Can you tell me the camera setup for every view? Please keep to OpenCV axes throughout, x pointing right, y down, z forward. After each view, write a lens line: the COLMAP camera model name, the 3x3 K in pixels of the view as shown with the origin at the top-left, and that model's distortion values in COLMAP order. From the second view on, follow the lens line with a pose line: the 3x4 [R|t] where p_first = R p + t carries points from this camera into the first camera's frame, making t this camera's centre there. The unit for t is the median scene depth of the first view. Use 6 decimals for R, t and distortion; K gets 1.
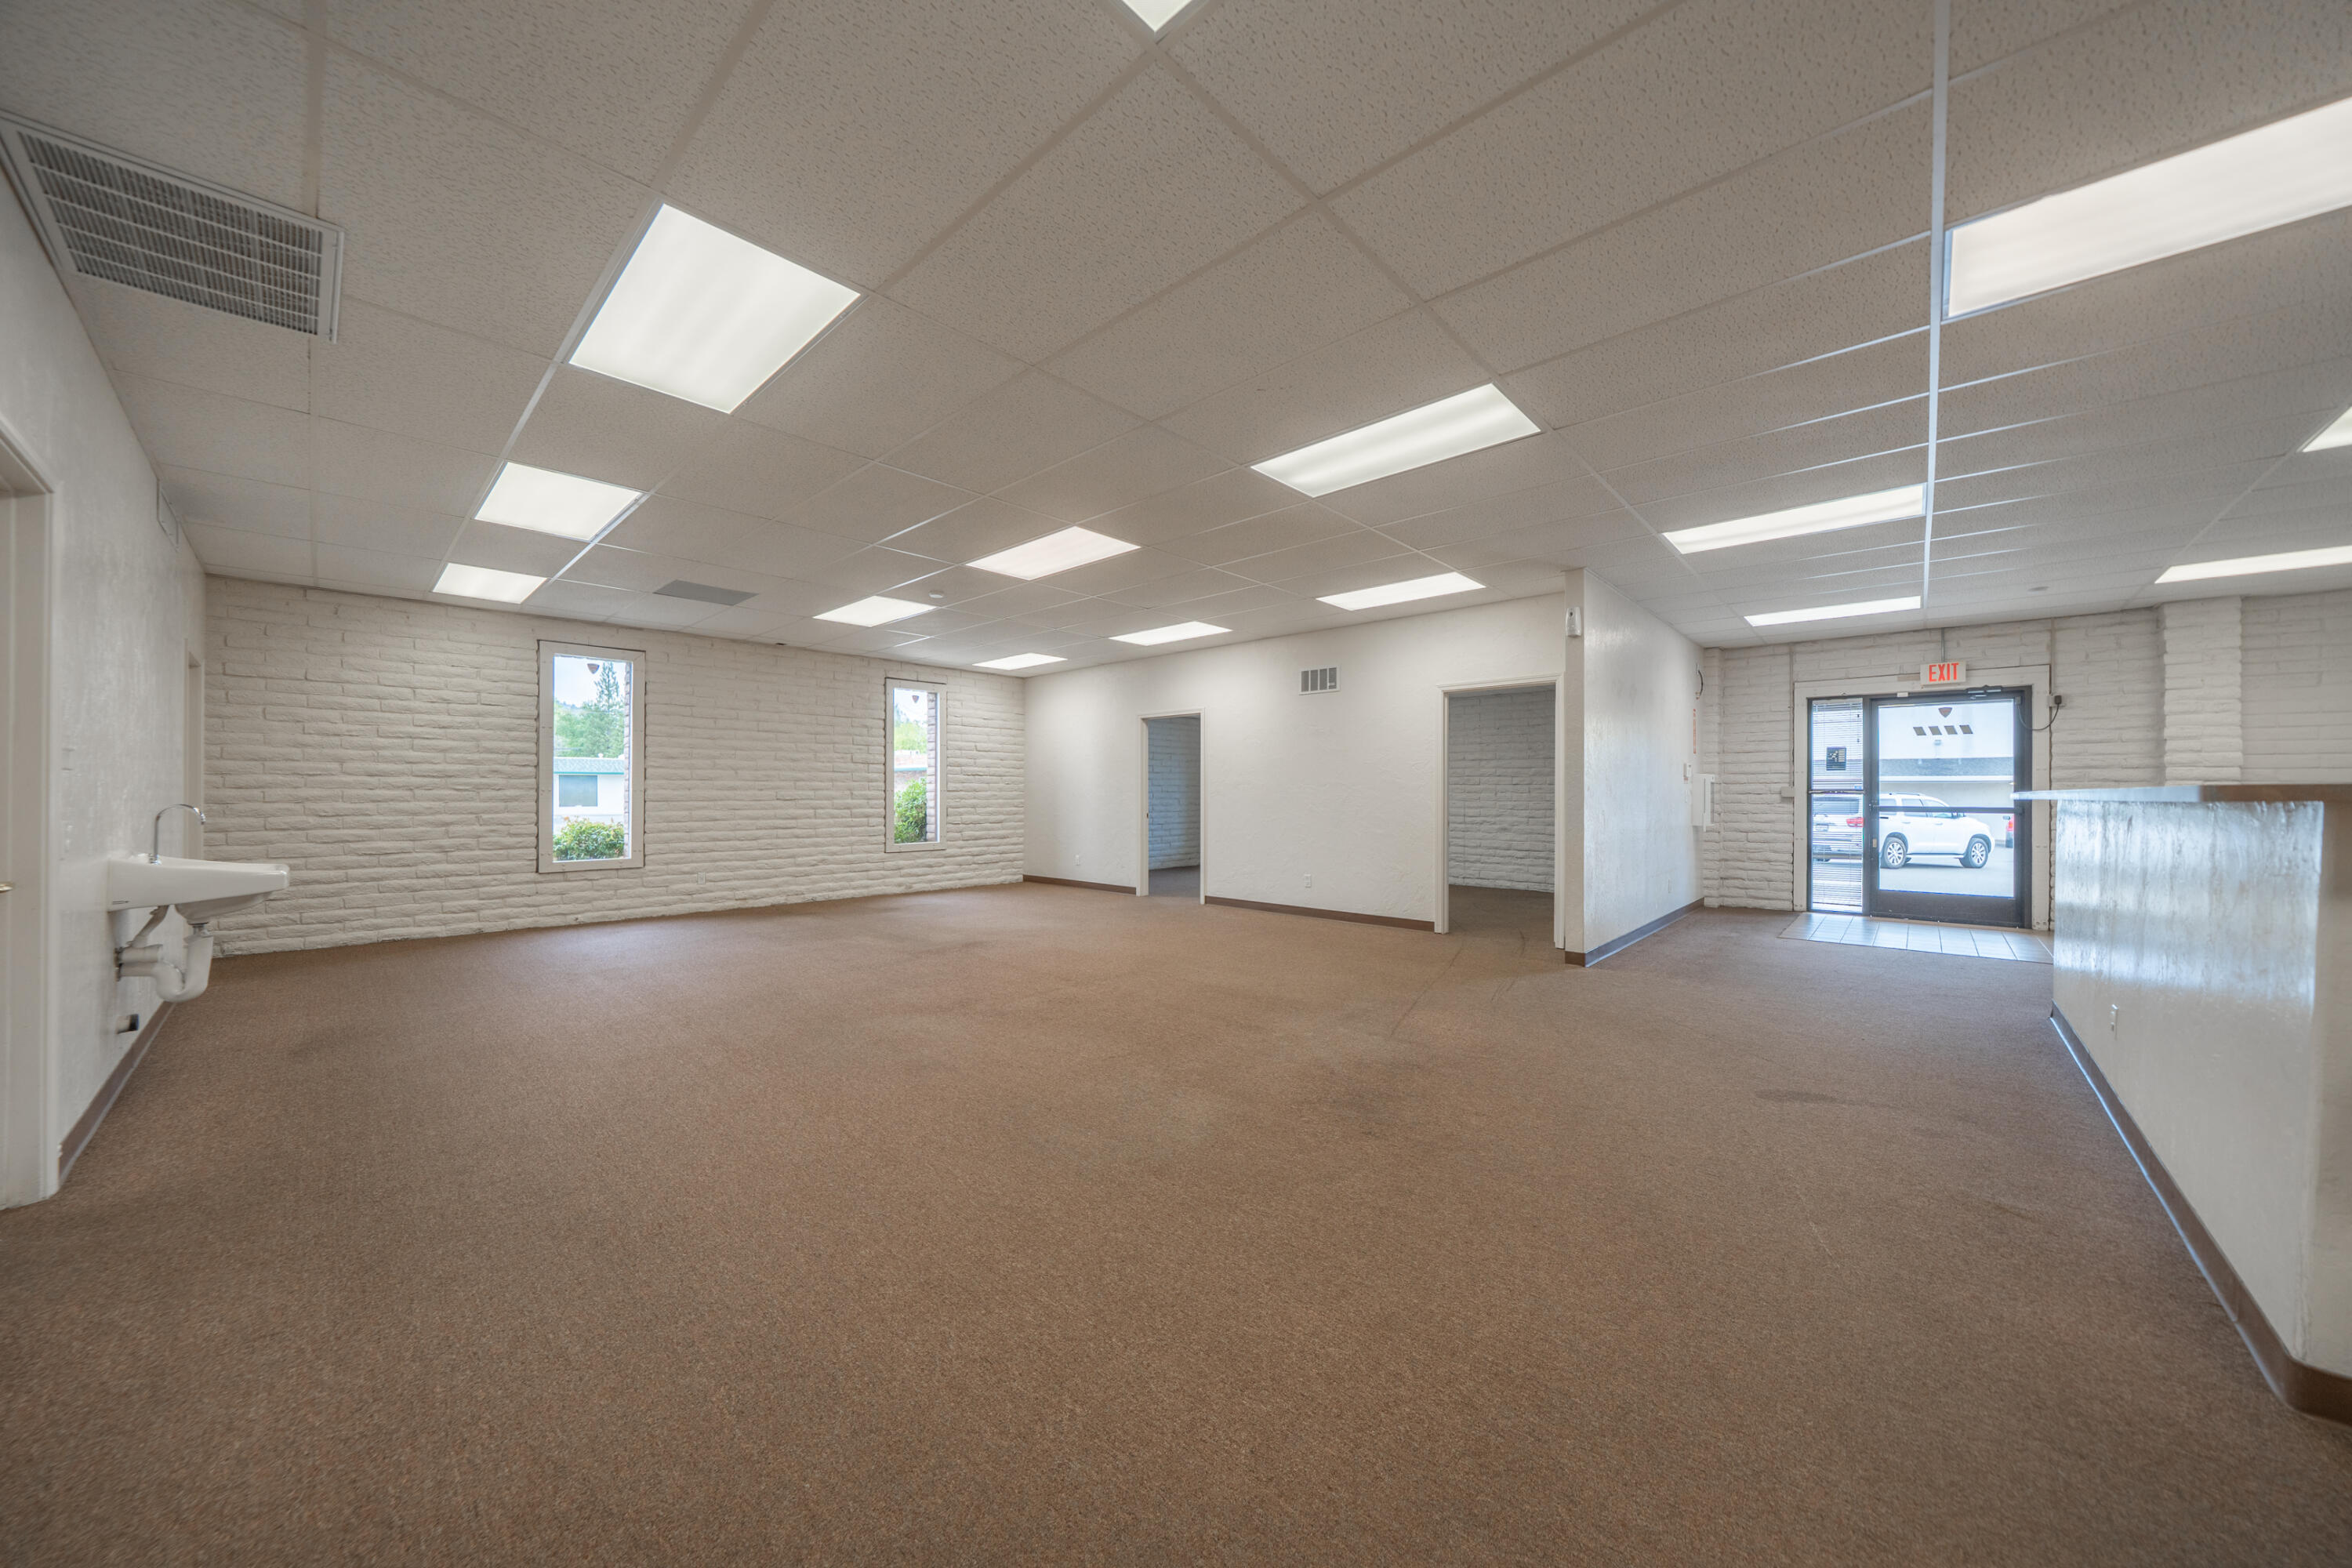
lens RADIAL K [[797.1, 0, 1163.2], [0, 797.1, 786.1], [0, 0, 1]] dist [-0.007464, 0.000048]
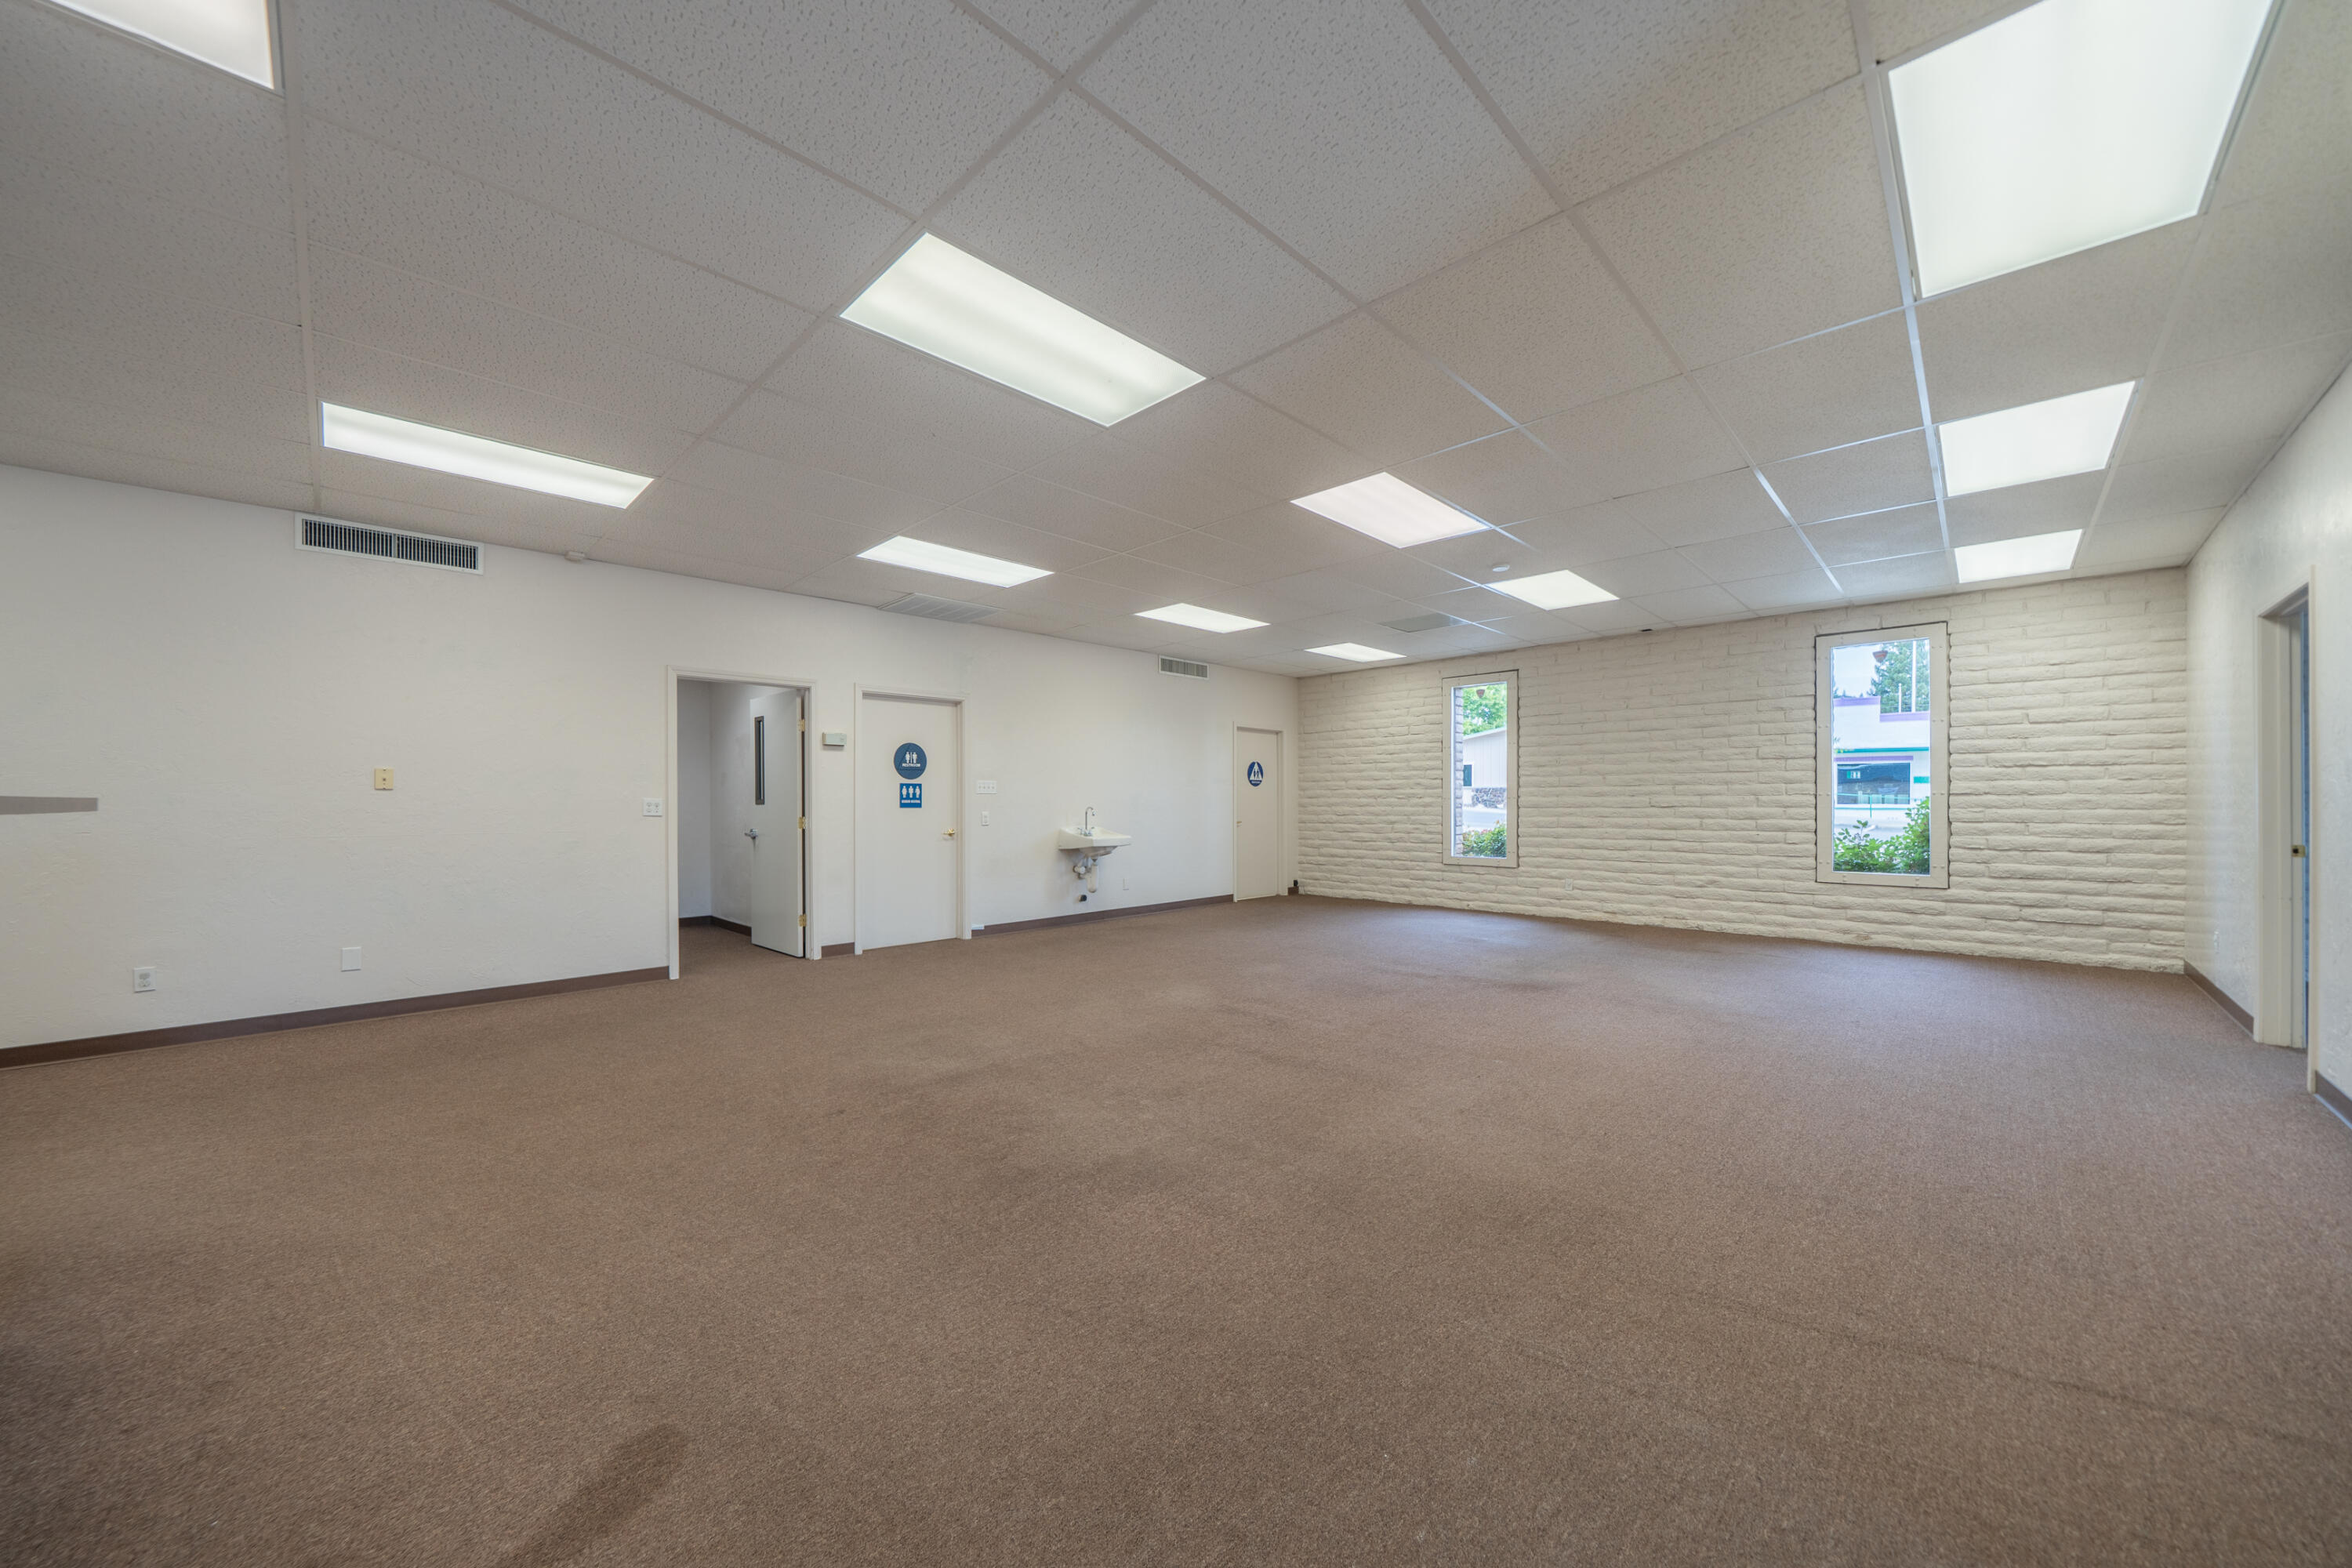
lens RADIAL K [[848.8, 0, 1167.4], [0, 848.8, 800.0], [0, 0, 1]] dist [-0.003333, -0.000086]
pose [[-0.016838, -0.001209, -0.999857, 0.479477], [0.013569, 0.999907, -0.001437, 0.003880], [0.999766, -0.013592, -0.016820, 0.496913]]
